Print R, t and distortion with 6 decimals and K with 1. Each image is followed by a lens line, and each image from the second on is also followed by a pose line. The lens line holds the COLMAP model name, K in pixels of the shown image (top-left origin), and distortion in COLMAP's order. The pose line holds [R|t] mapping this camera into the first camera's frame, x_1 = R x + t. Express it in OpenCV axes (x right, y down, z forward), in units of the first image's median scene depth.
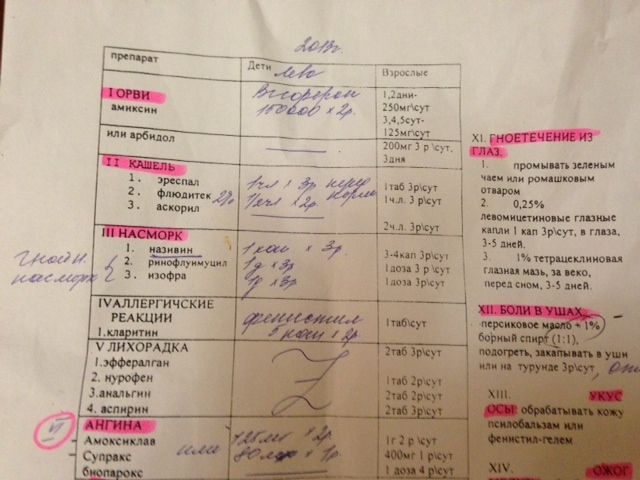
lens RADIAL K [[616.1, 0, 322.8], [0, 616.1, 237.3], [0, 0, 1]] dist [0.021739, 0.000000]
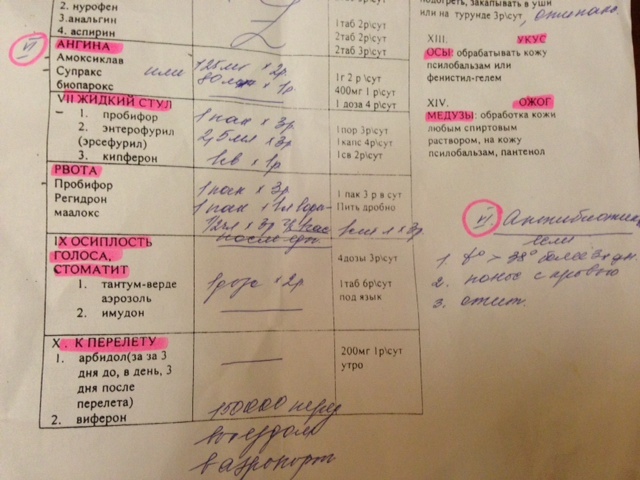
lens RADIAL K [[616.1, 0, 315.8], [0, 616.1, 242.1], [0, 0, 1]] dist [0.021739, 0.000000]
pose [[0.998345, -0.019130, 0.054242, 0.001129], [0.014792, 0.996742, 0.079288, 0.534725], [-0.055582, -0.078354, 0.995375, -0.118677]]
